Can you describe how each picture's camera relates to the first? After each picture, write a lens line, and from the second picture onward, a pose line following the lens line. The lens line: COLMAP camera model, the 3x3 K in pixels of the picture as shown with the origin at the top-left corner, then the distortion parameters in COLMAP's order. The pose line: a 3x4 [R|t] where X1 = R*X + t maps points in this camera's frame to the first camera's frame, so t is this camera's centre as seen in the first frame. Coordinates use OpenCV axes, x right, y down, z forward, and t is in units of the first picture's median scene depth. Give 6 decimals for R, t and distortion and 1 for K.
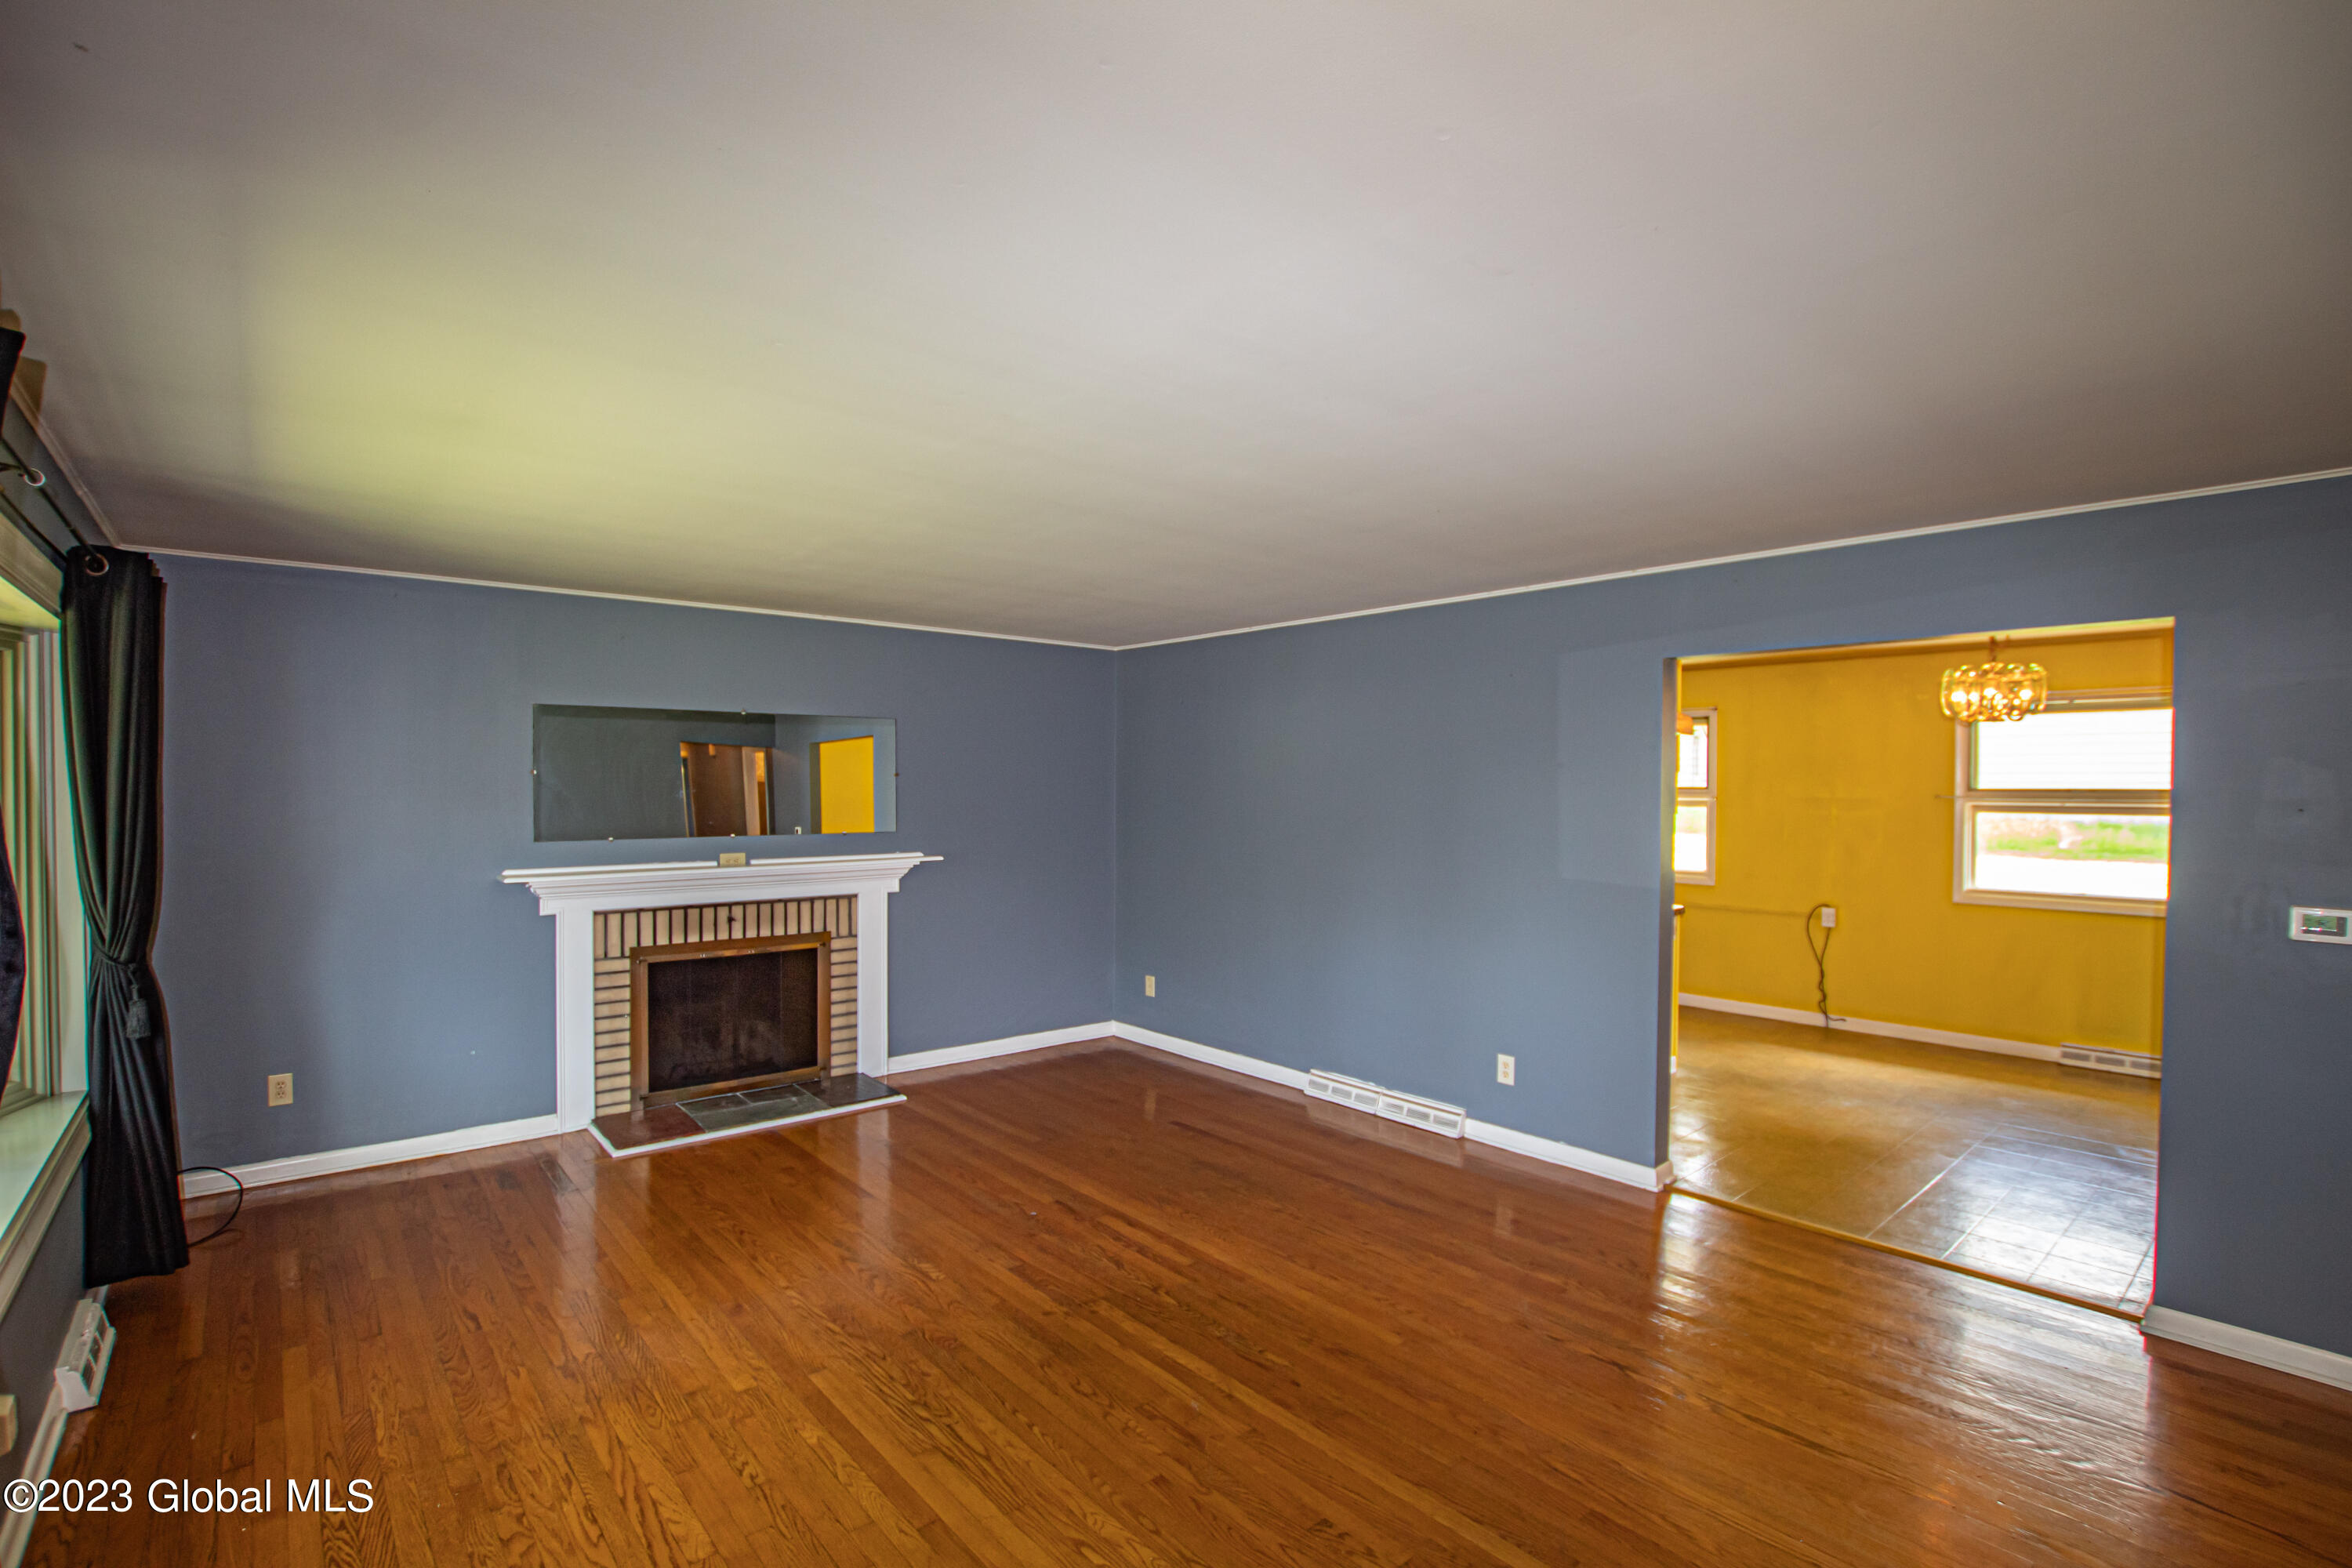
lens RADIAL K [[1077.4, 0, 1176.0], [0, 1077.4, 798.2], [0, 0, 1]] dist [-0.042776, 0.008808]
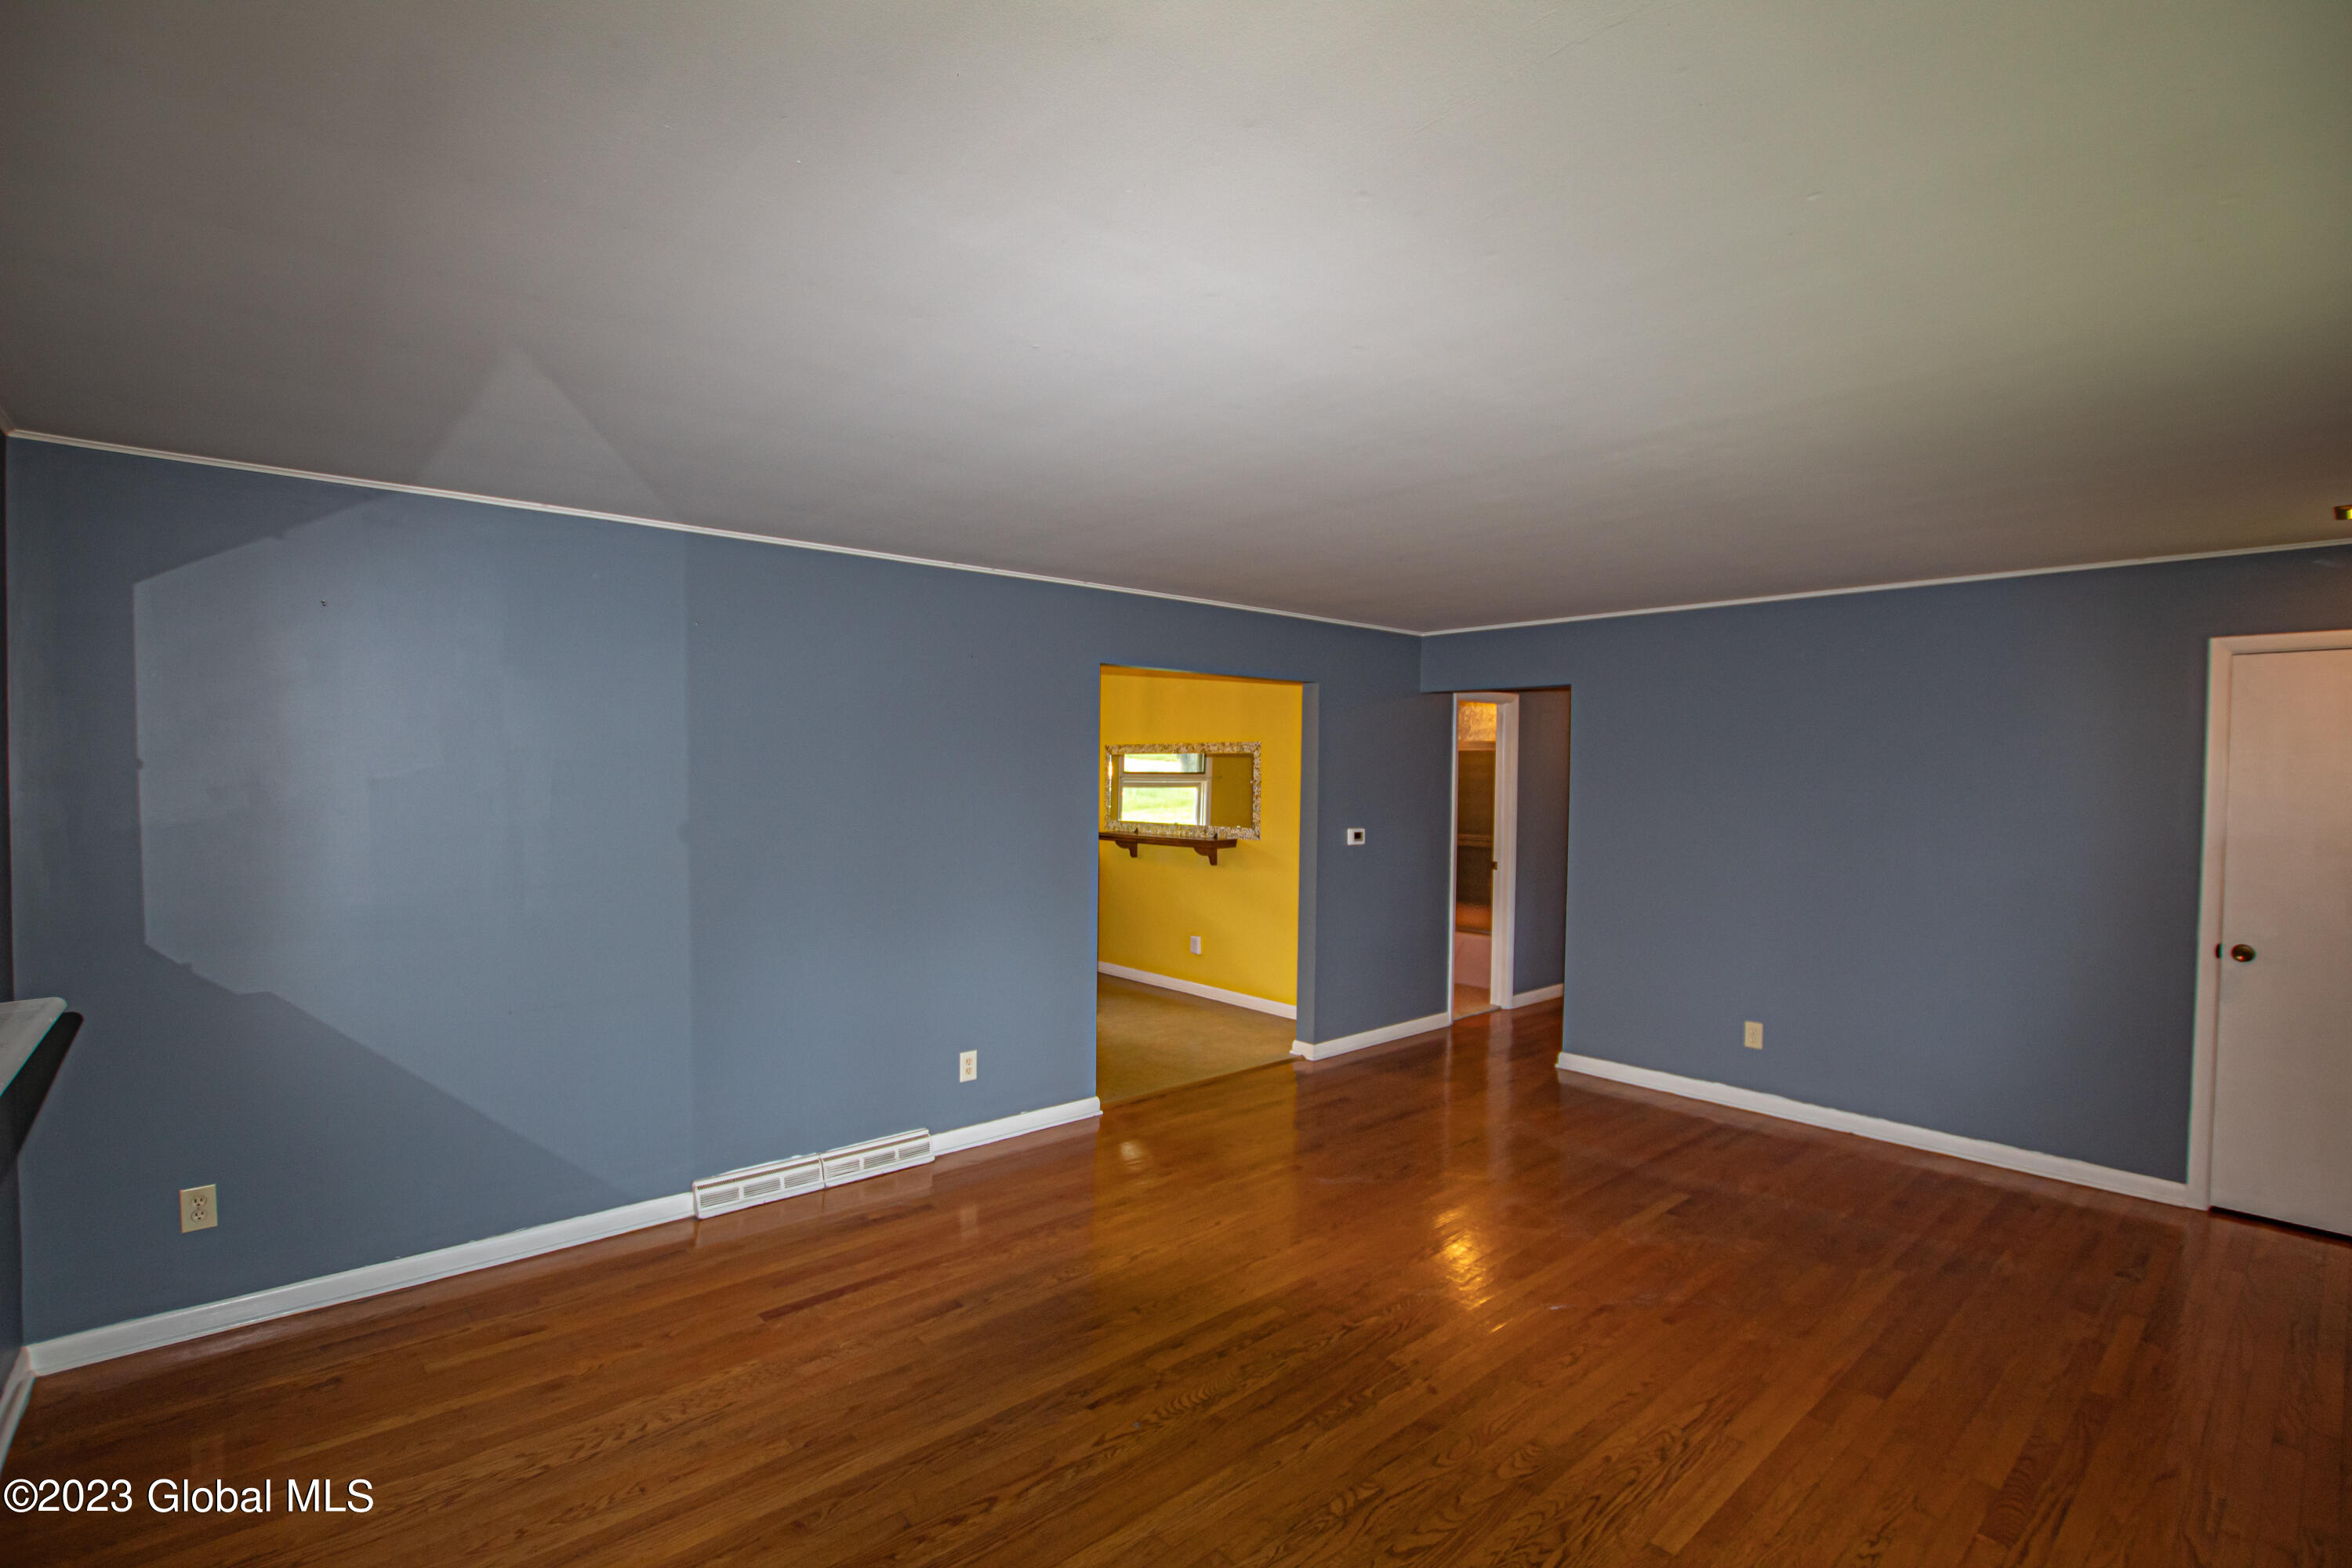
lens RADIAL K [[1070.6, 0, 1181.2], [0, 1070.6, 811.4], [0, 0, 1]] dist [-0.040409, -0.000112]
pose [[-0.018598, -0.037123, 0.999138, -0.592616], [0.005321, 0.999293, 0.037228, -0.008455], [-0.999813, 0.006009, -0.018388, 0.761903]]
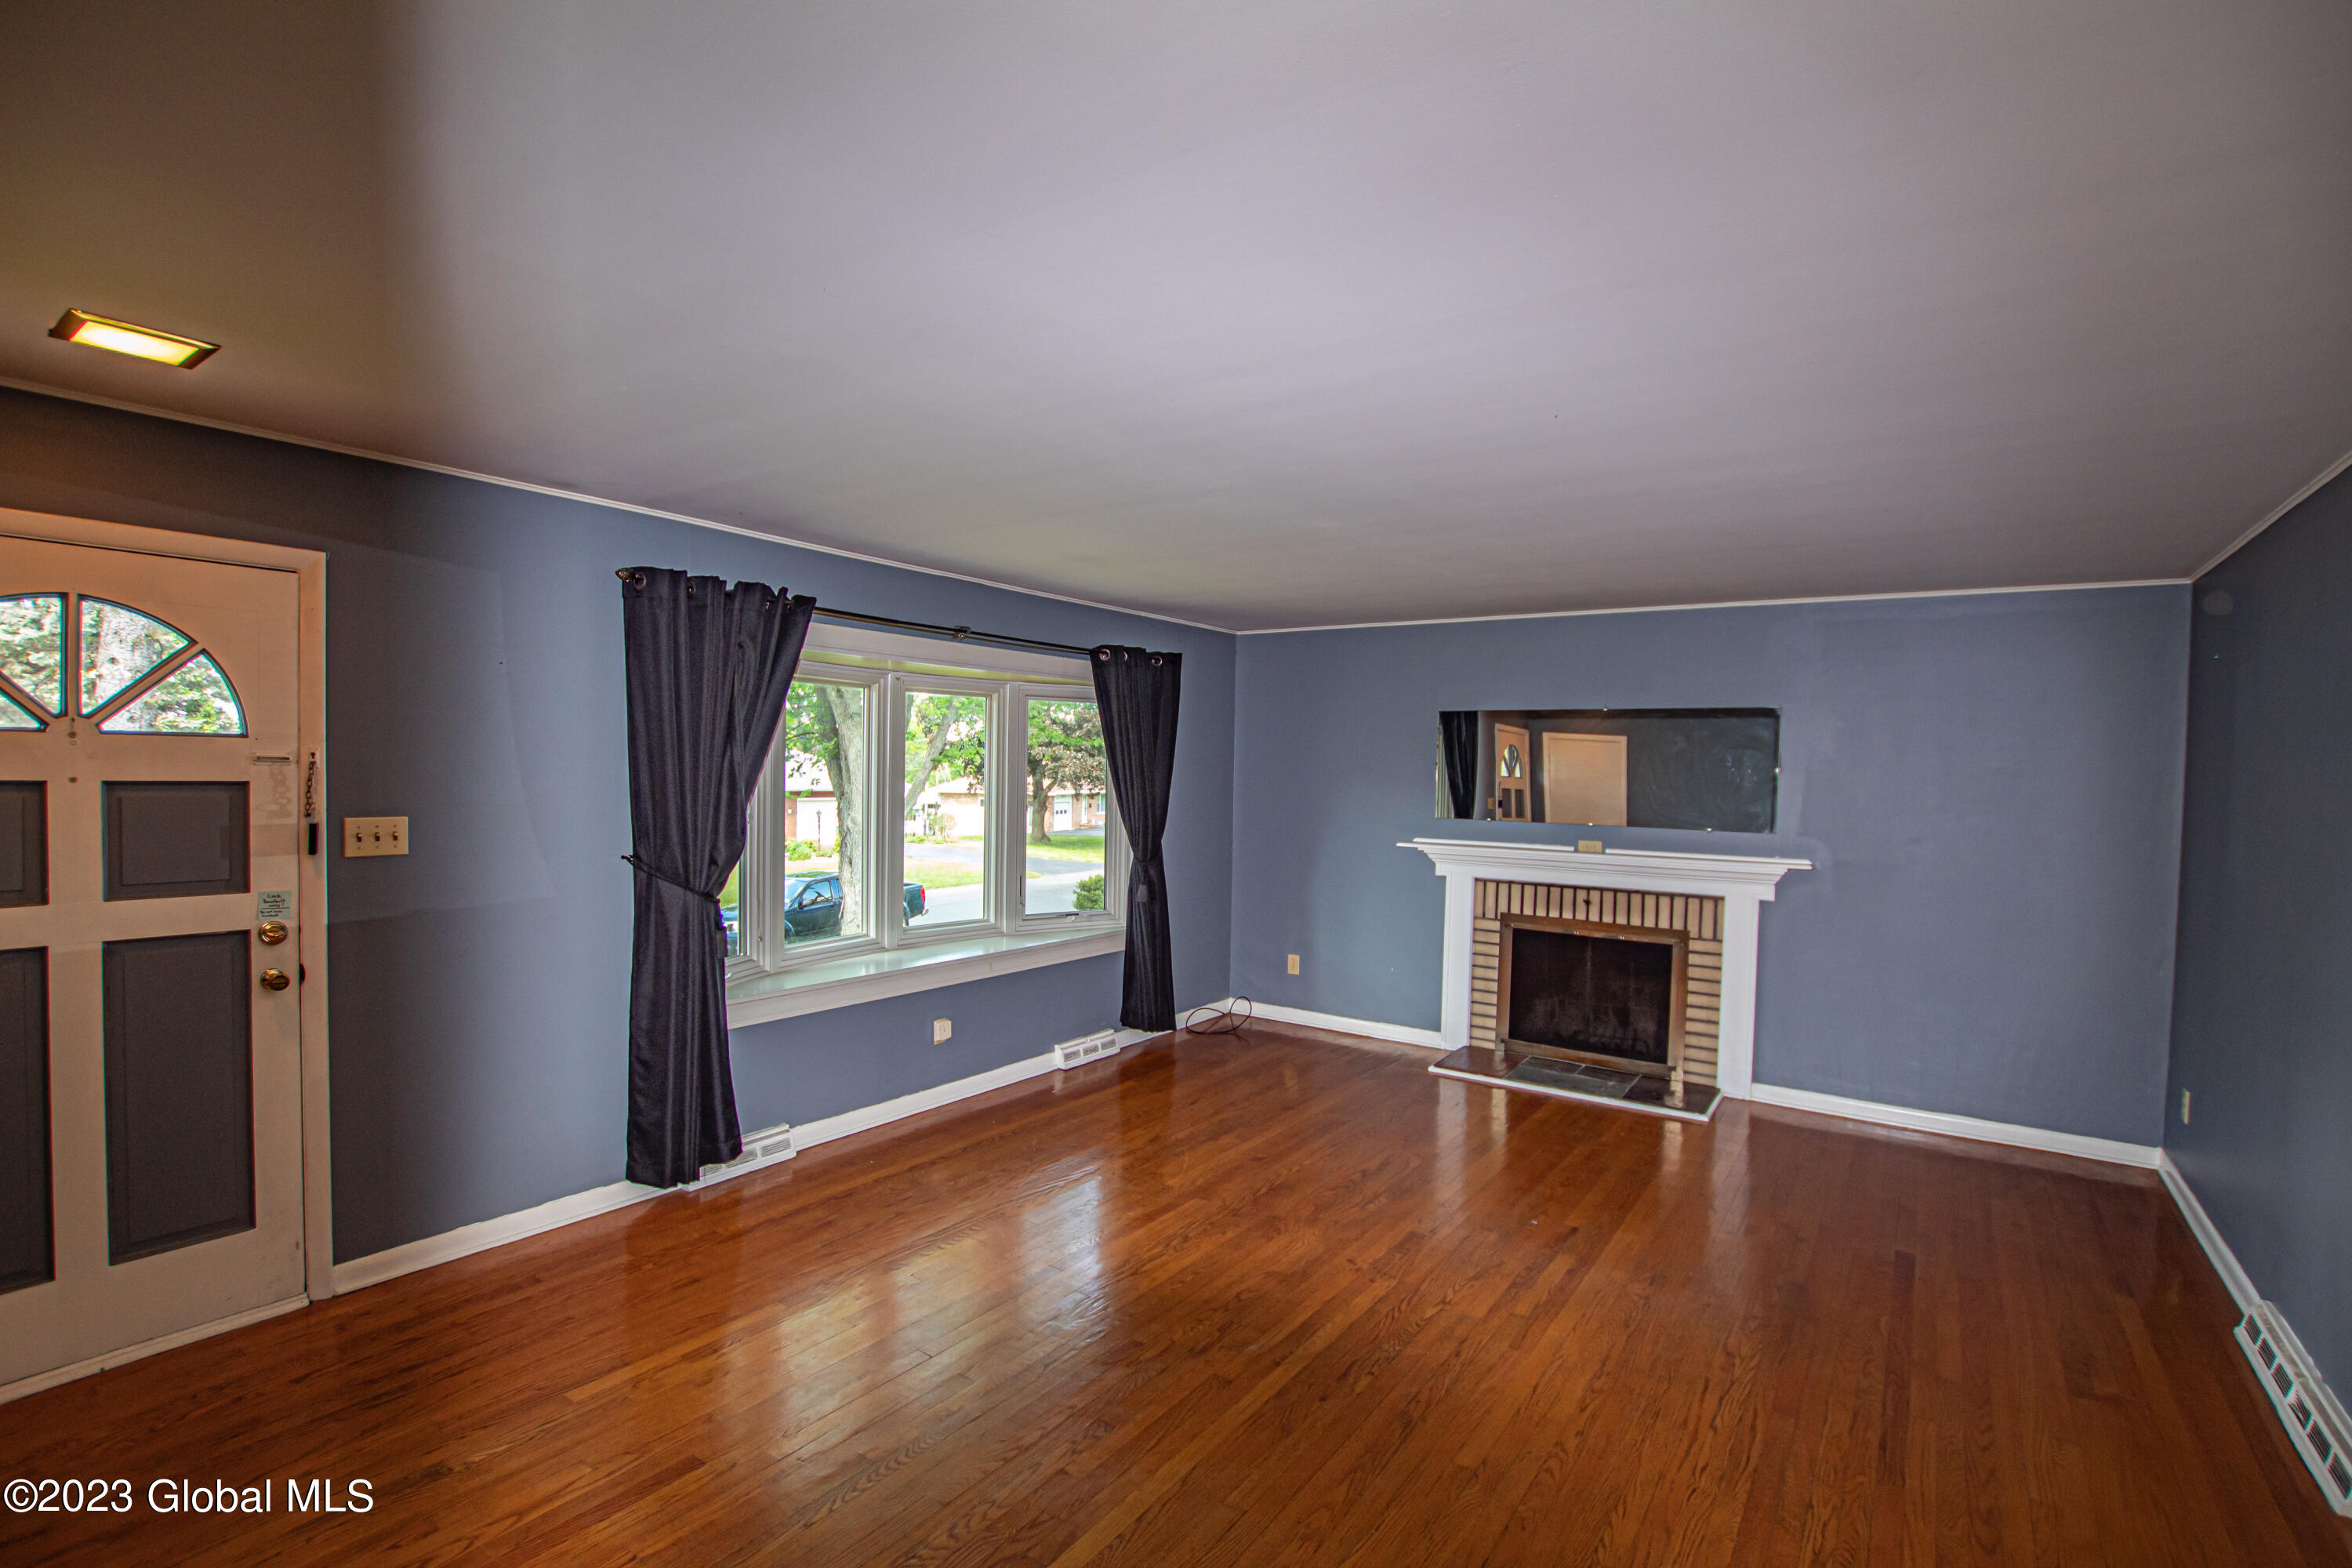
lens RADIAL K [[1077.4, 0, 1176.0], [0, 1077.4, 798.2], [0, 0, 1]] dist [-0.042776, 0.008808]
pose [[0.247279, 0.031017, -0.968448, 0.544610], [-0.033350, 0.999168, 0.023486, -0.002980], [0.968370, 0.026490, 0.248107, 0.342914]]
